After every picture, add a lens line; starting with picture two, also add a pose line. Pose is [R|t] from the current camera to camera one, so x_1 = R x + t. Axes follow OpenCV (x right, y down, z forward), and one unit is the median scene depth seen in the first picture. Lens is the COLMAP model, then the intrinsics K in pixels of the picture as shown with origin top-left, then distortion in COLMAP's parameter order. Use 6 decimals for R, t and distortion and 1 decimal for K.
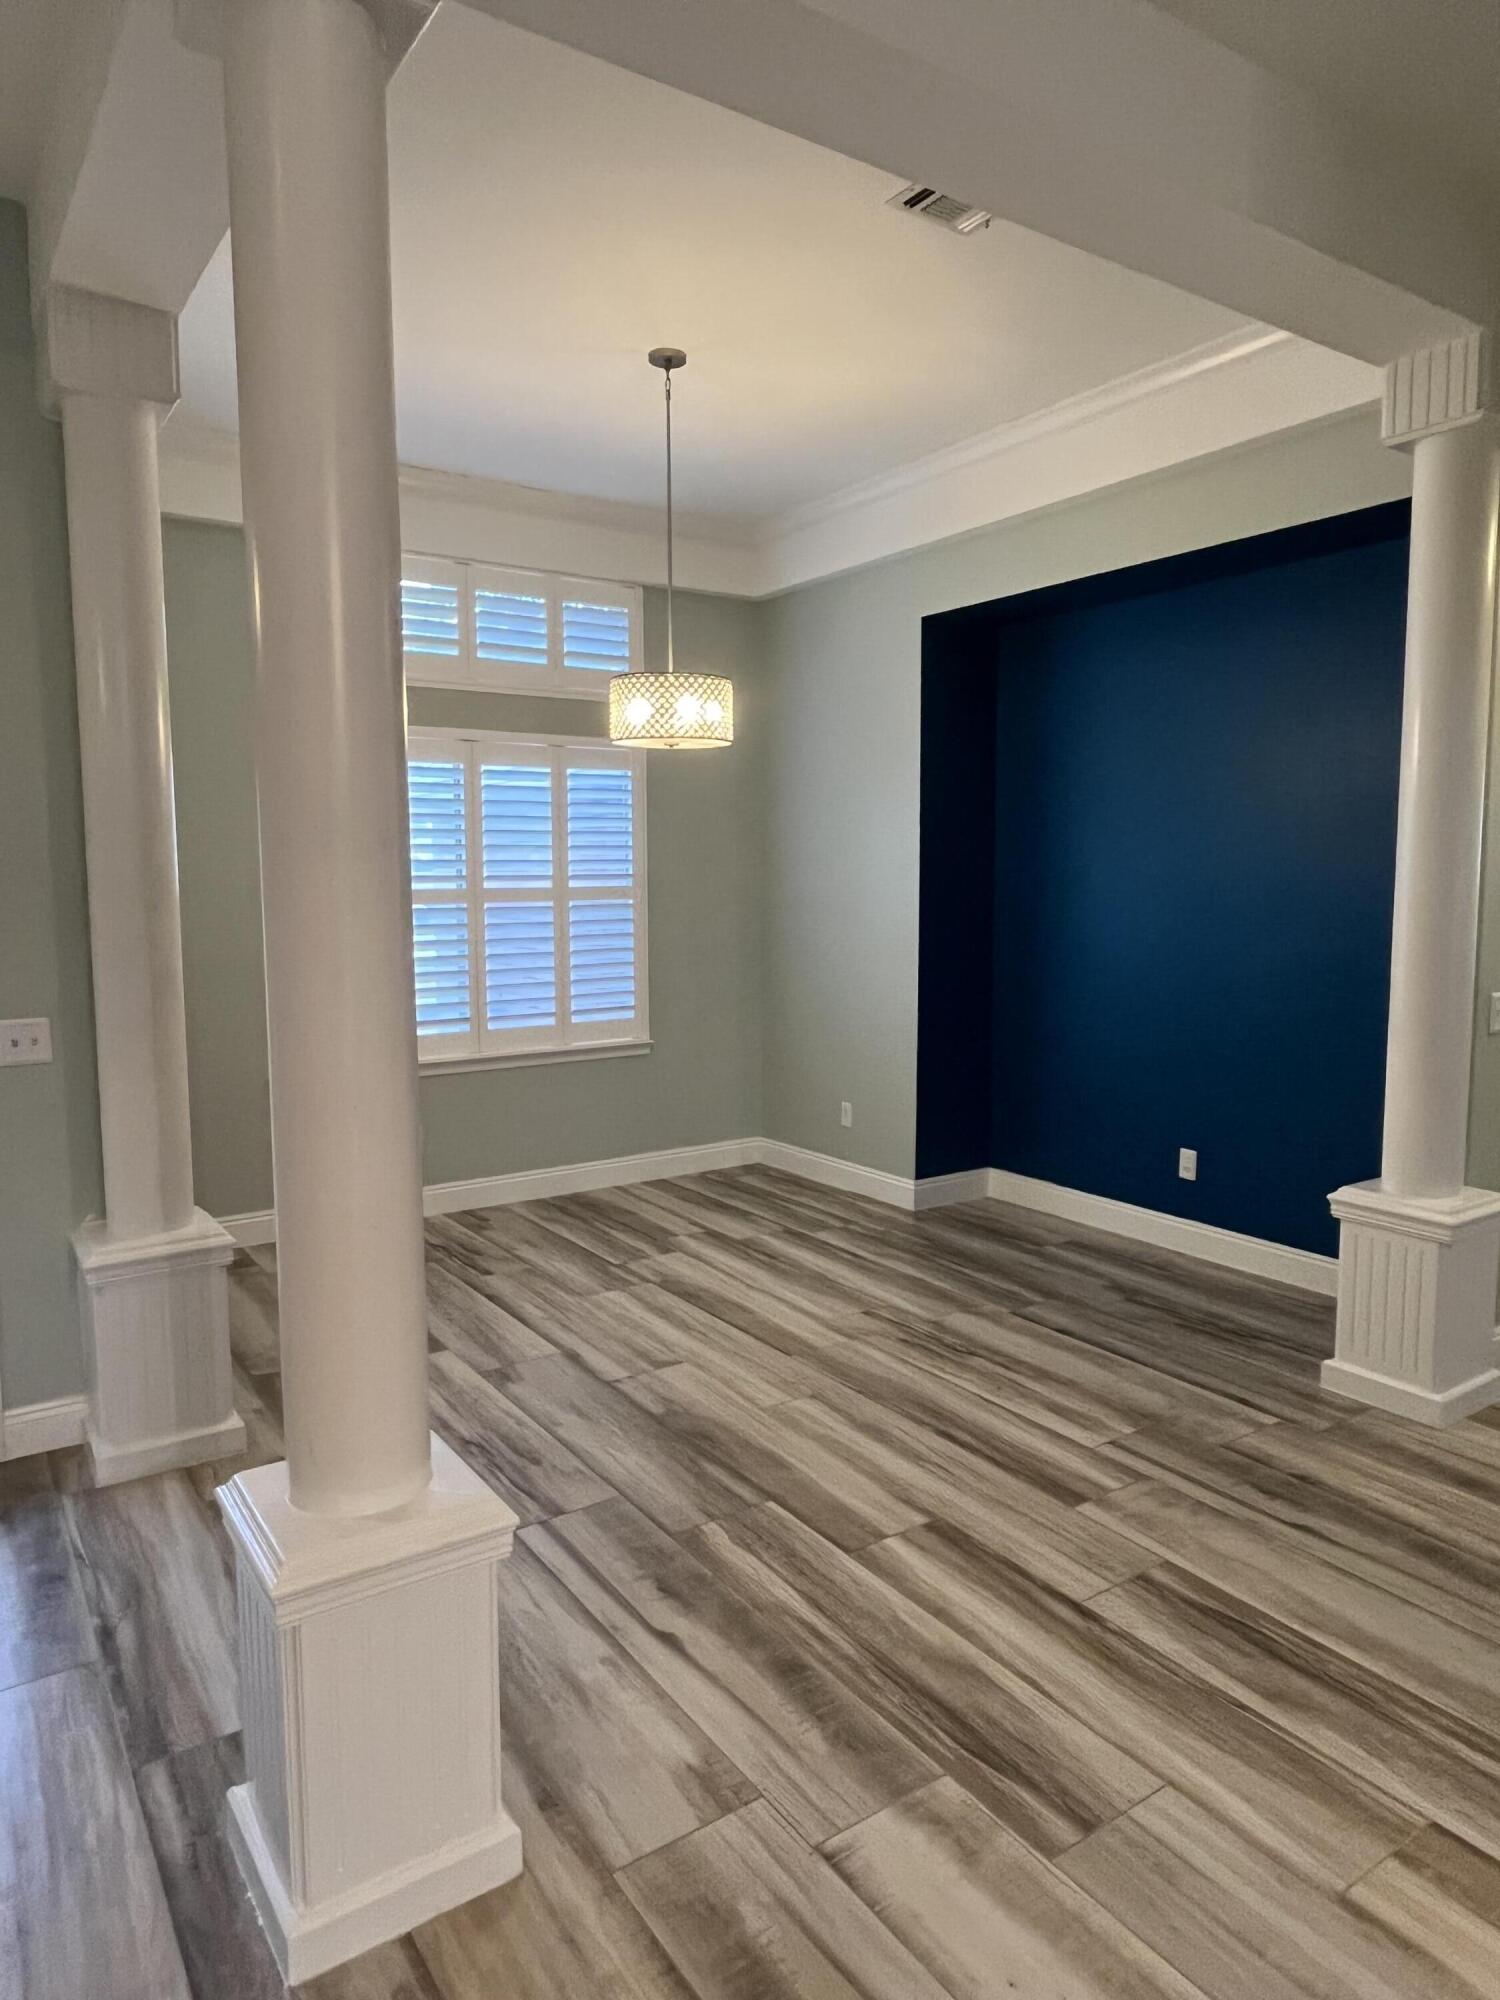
lens RADIAL K [[1249.8, 0, 740.0], [0, 1249.8, 1000.2], [0, 0, 1]] dist [-0.003808, 0.002341]
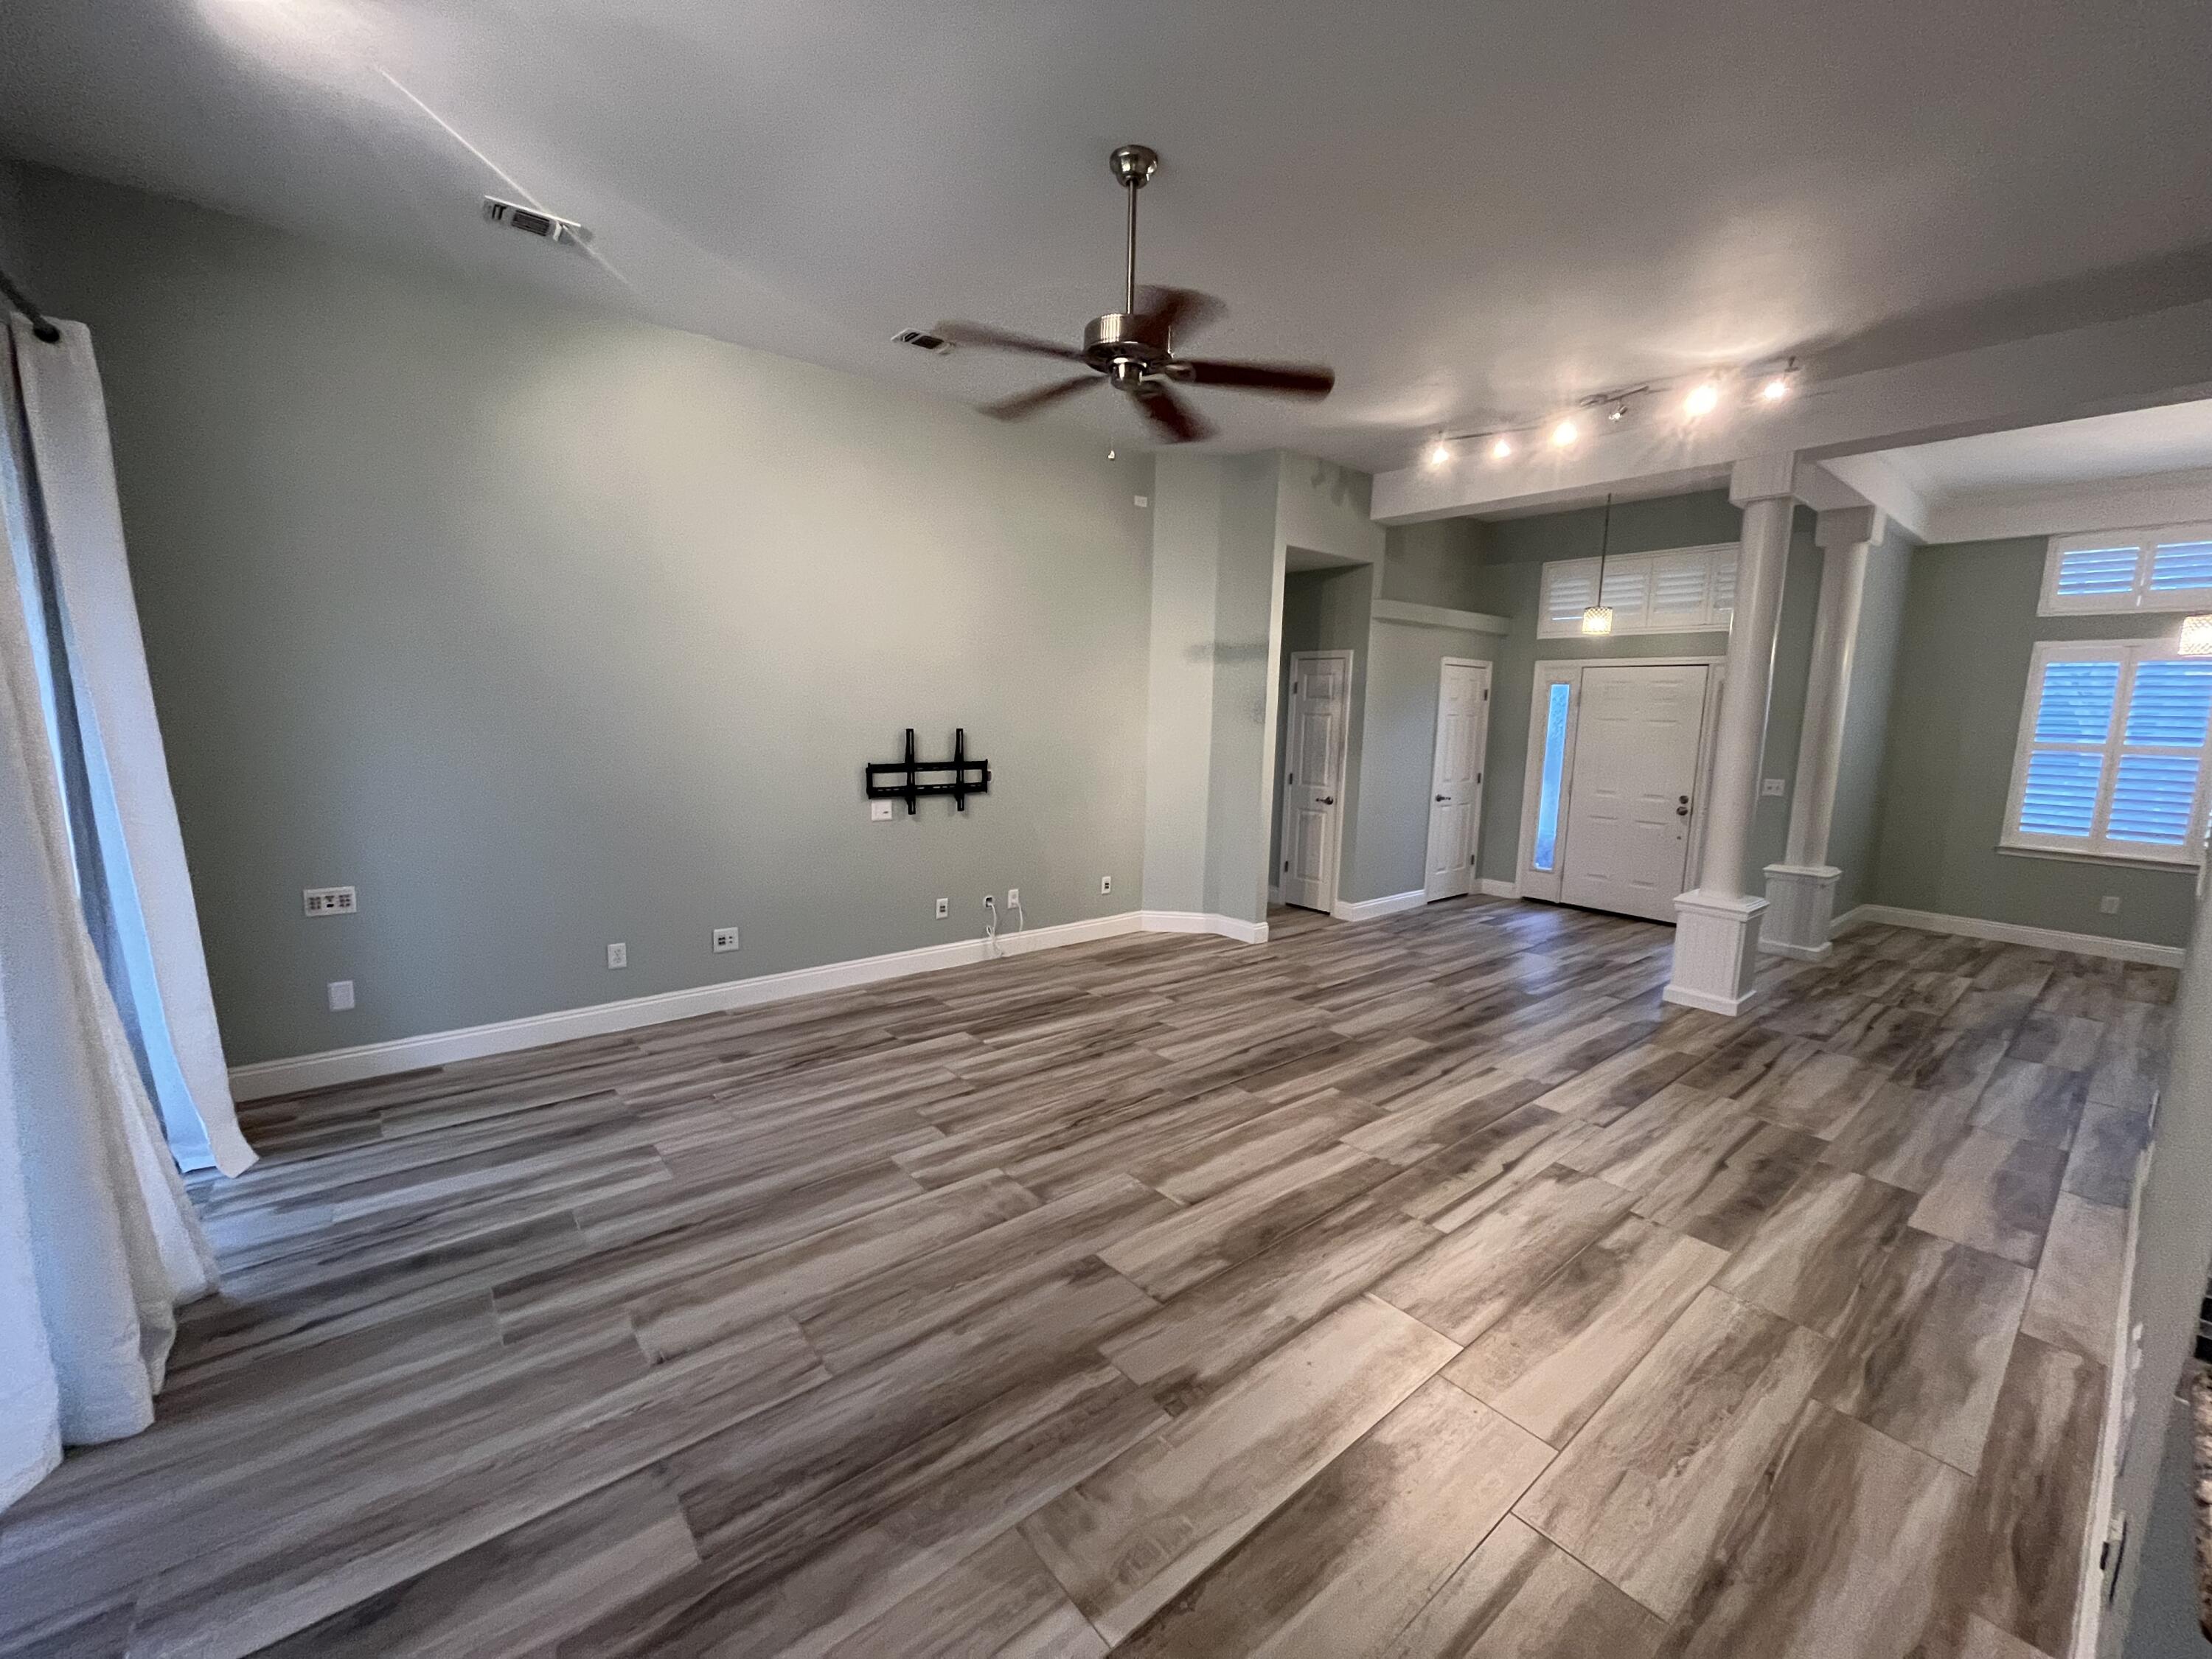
lens RADIAL K [[886.8, 0, 1103.1], [0, 886.8, 831.0], [0, 0, 1]] dist [0.001141, -0.001061]
pose [[0.088115, 0.143305, -0.985748, 1.436954], [-0.117485, 0.984185, 0.132576, 0.048762], [0.989158, 0.104129, 0.103558, -0.741534]]
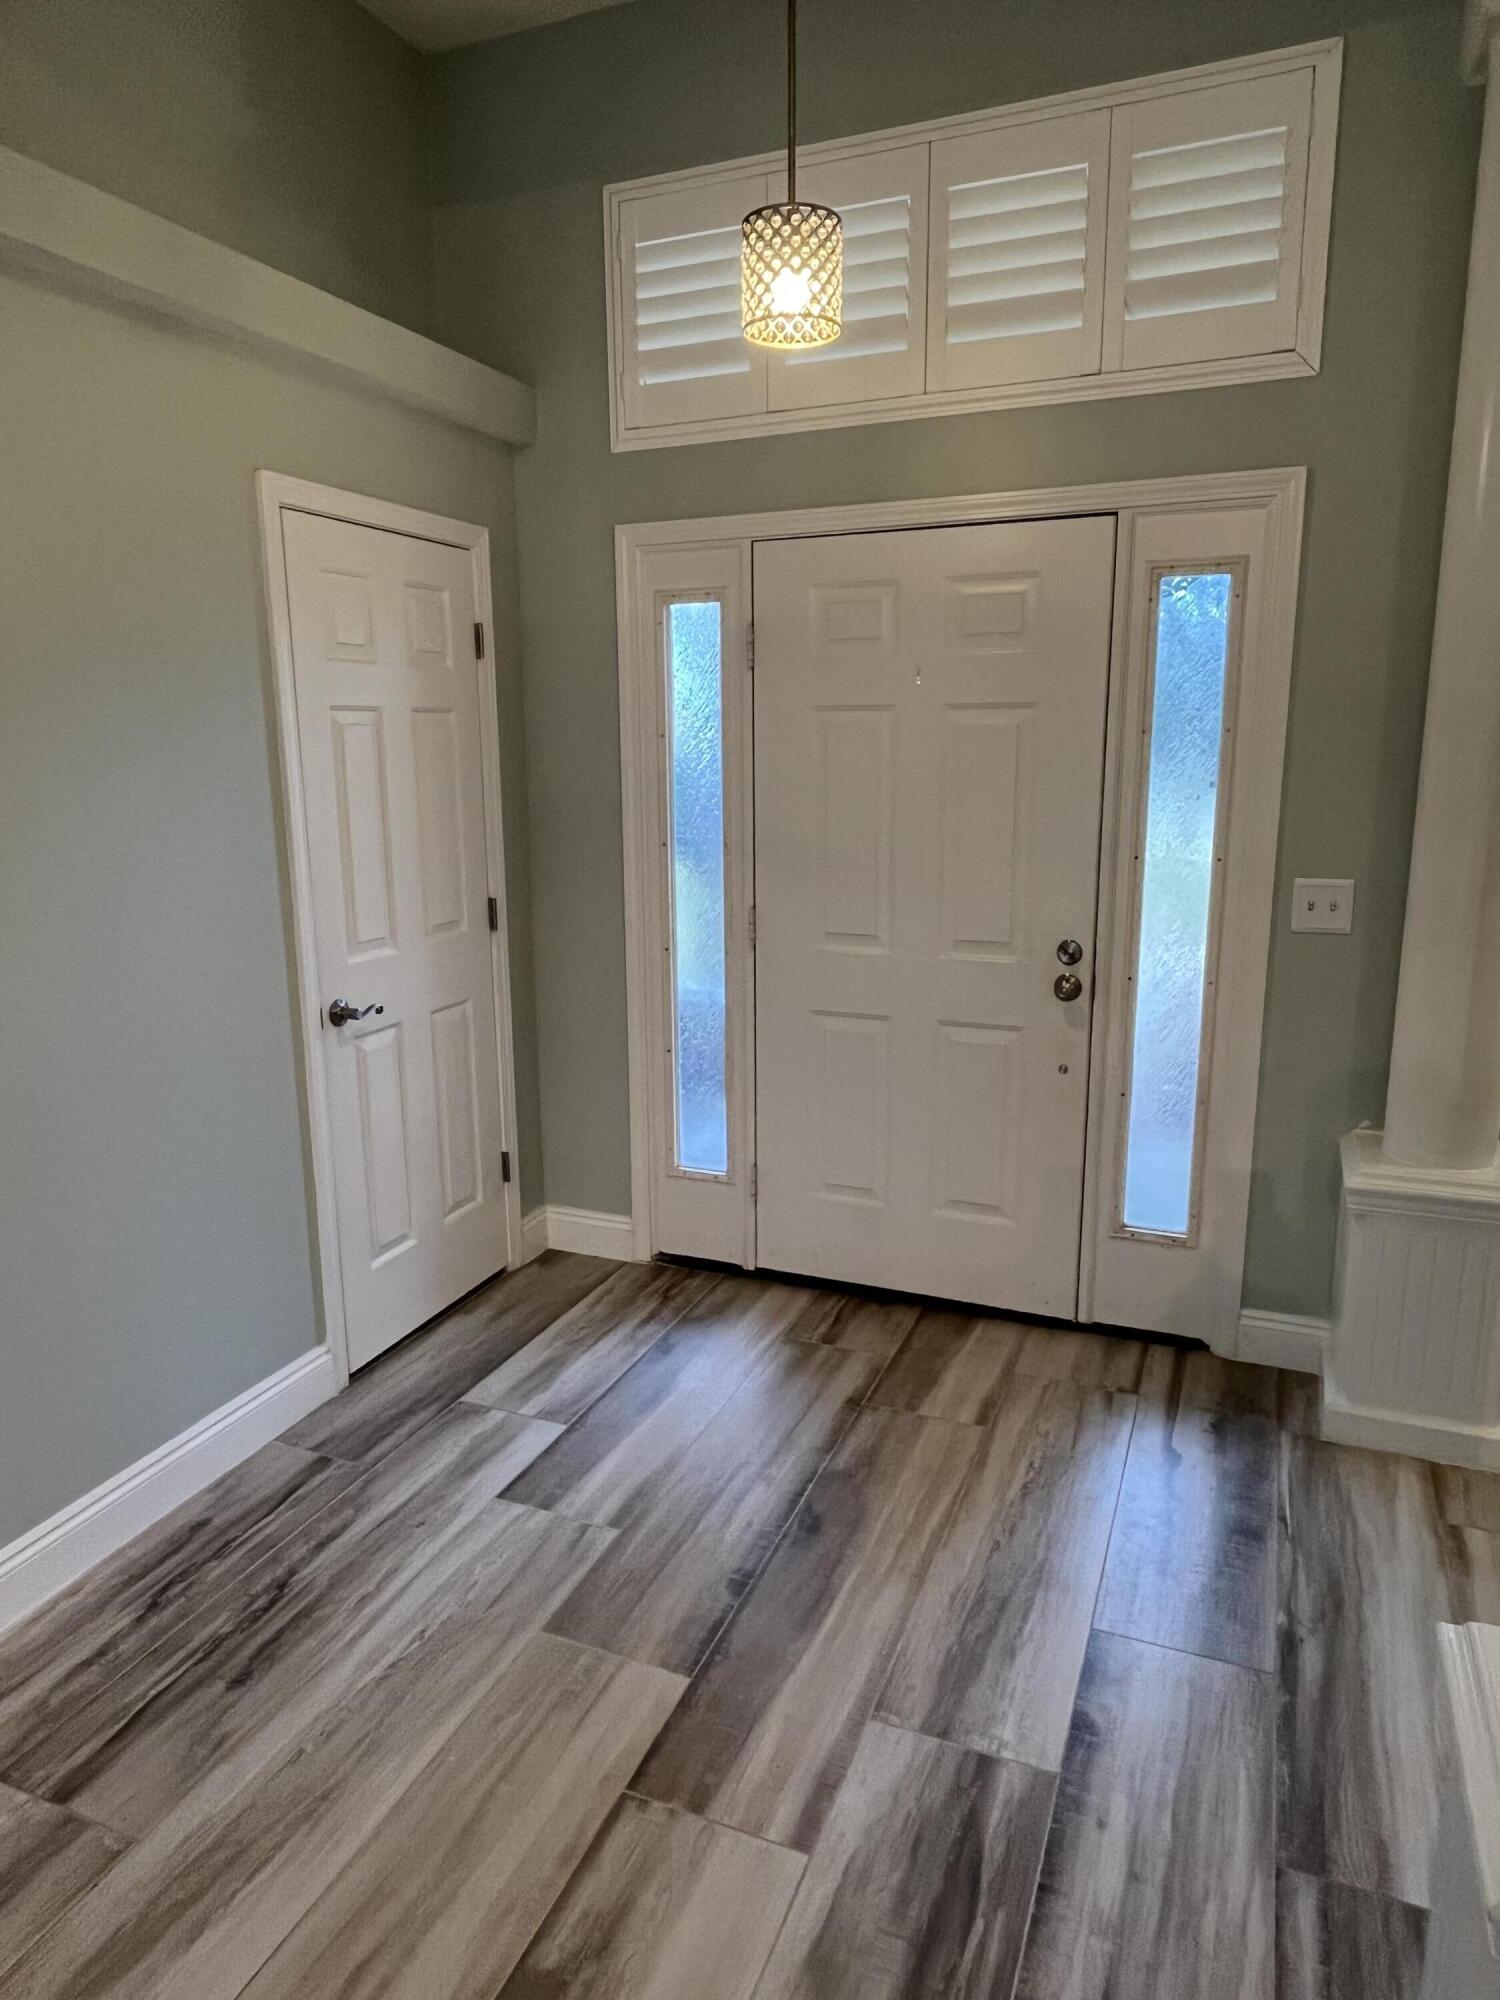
lens RADIAL K [[1249.8, 0, 741.3], [0, 1249.8, 1008.4], [0, 0, 1]] dist [-0.003808, 0.002341]
pose [[0.547319, 0.172222, -0.819012, -0.095627], [-0.070783, 0.984617, 0.159744, -0.007065], [0.833925, -0.029459, 0.551091, 0.236573]]
